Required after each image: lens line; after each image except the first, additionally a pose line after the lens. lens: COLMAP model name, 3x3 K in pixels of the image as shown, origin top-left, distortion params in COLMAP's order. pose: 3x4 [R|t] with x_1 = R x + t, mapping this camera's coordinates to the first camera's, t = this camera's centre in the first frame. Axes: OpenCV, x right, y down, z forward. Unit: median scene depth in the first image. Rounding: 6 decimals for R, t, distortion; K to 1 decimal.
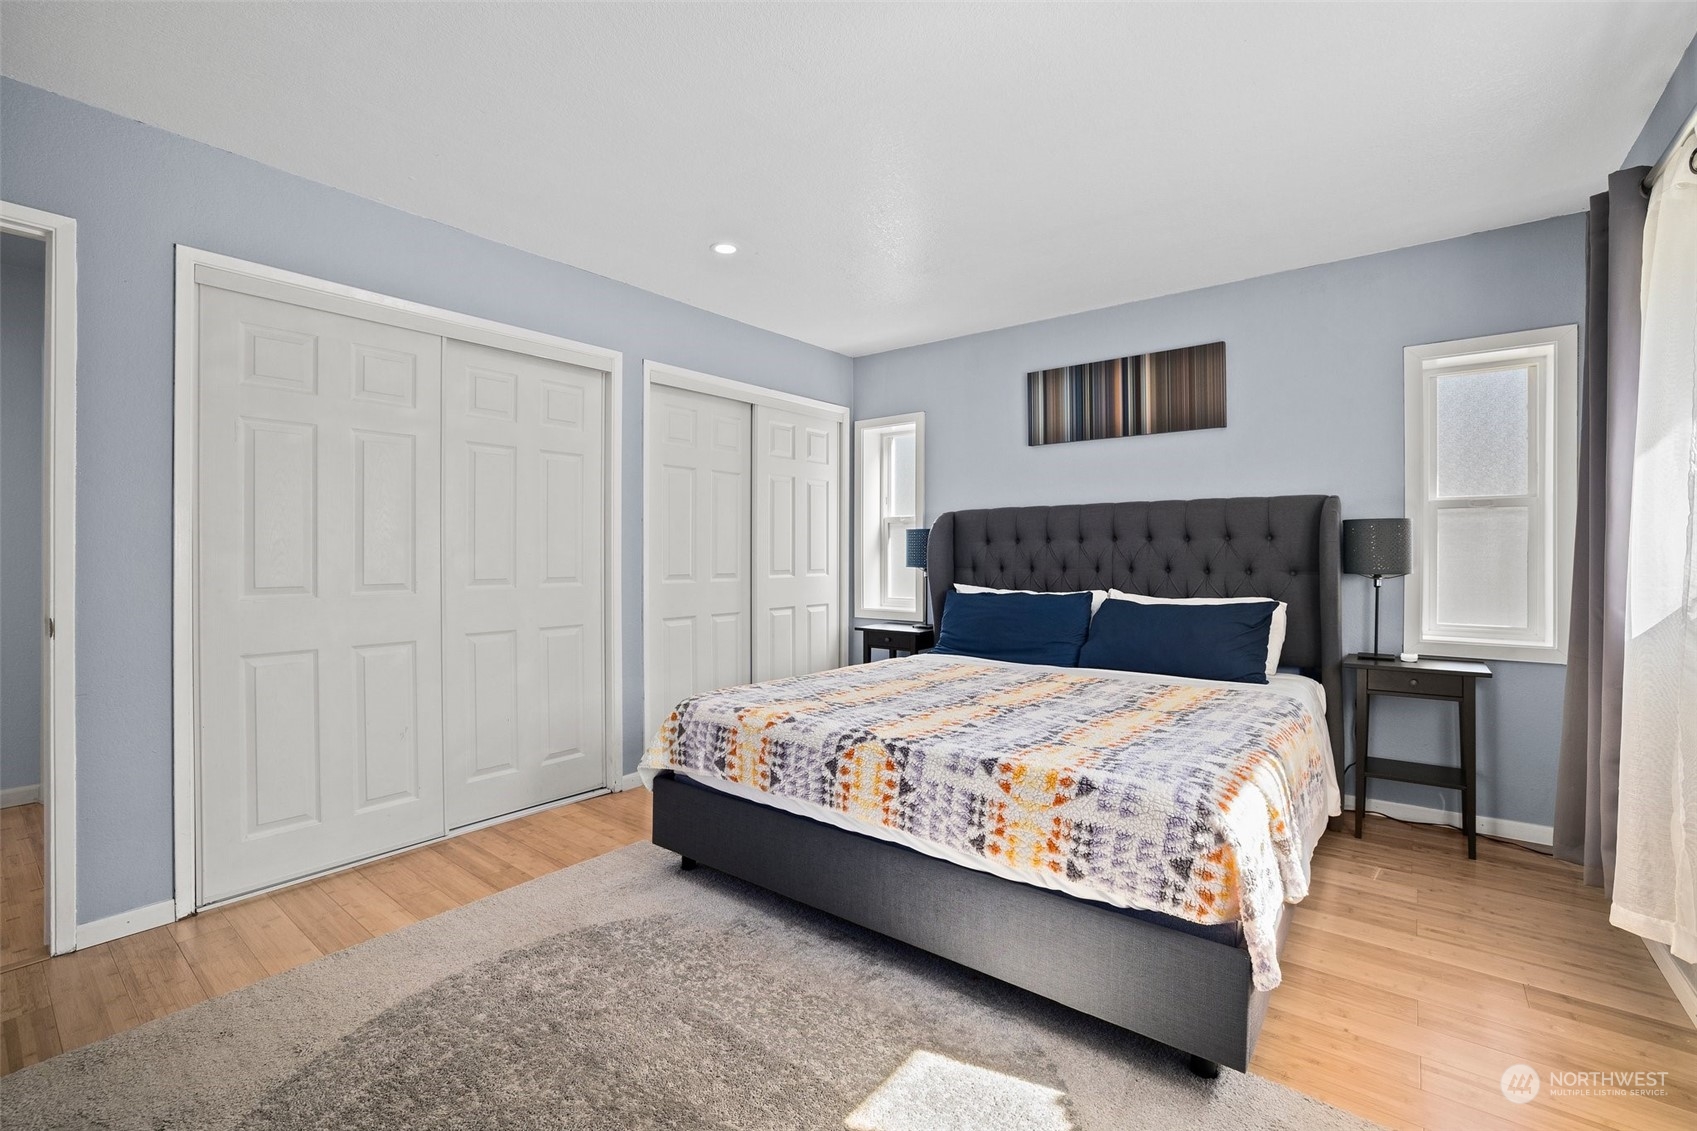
lens RADIAL K [[735.2, 0, 849.9], [0, 735.2, 559.1], [0, 0, 1]] dist [-0.035228, 0.007984]
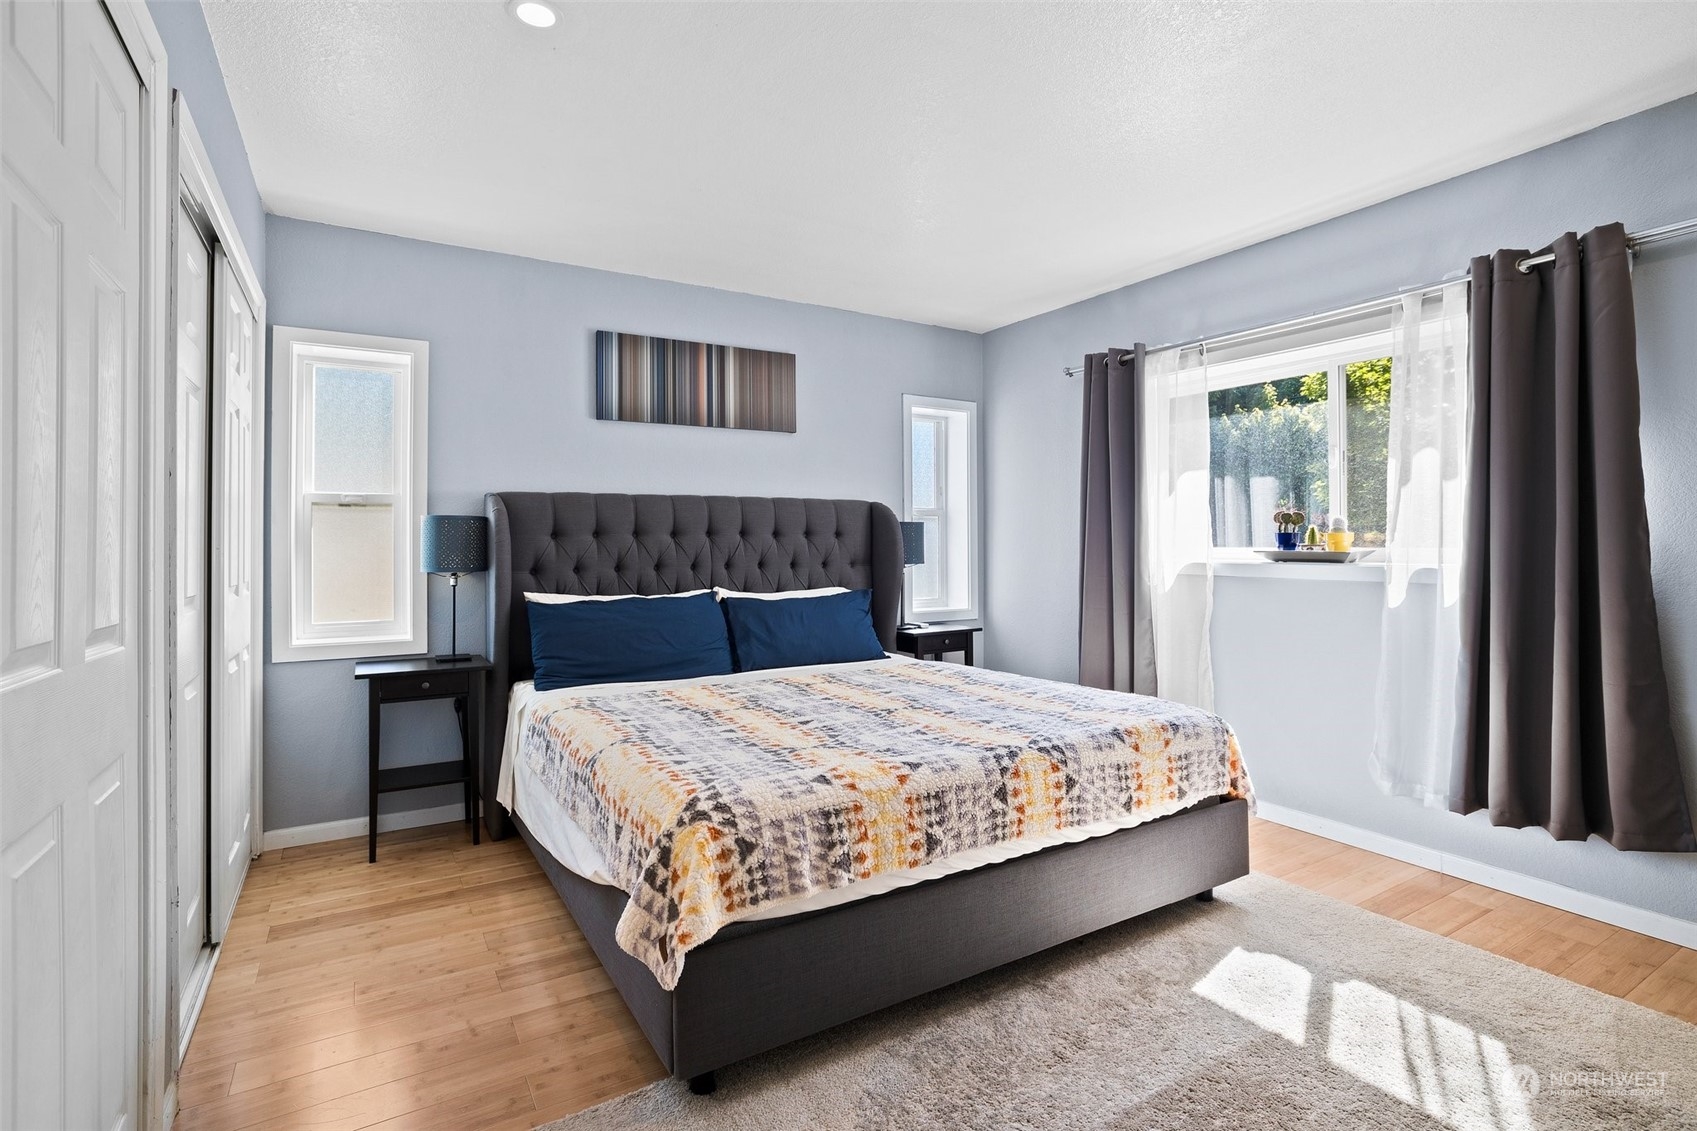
lens RADIAL K [[819.0, 0, 882.9], [0, 819.0, 533.6], [0, 0, 1]] dist [-0.024198, 0.008322]
pose [[0.337406, 0.012516, 0.941276, -0.892809], [0.014772, 0.999718, -0.018588, -0.011301], [-0.941243, 0.020176, 0.337126, 0.715687]]
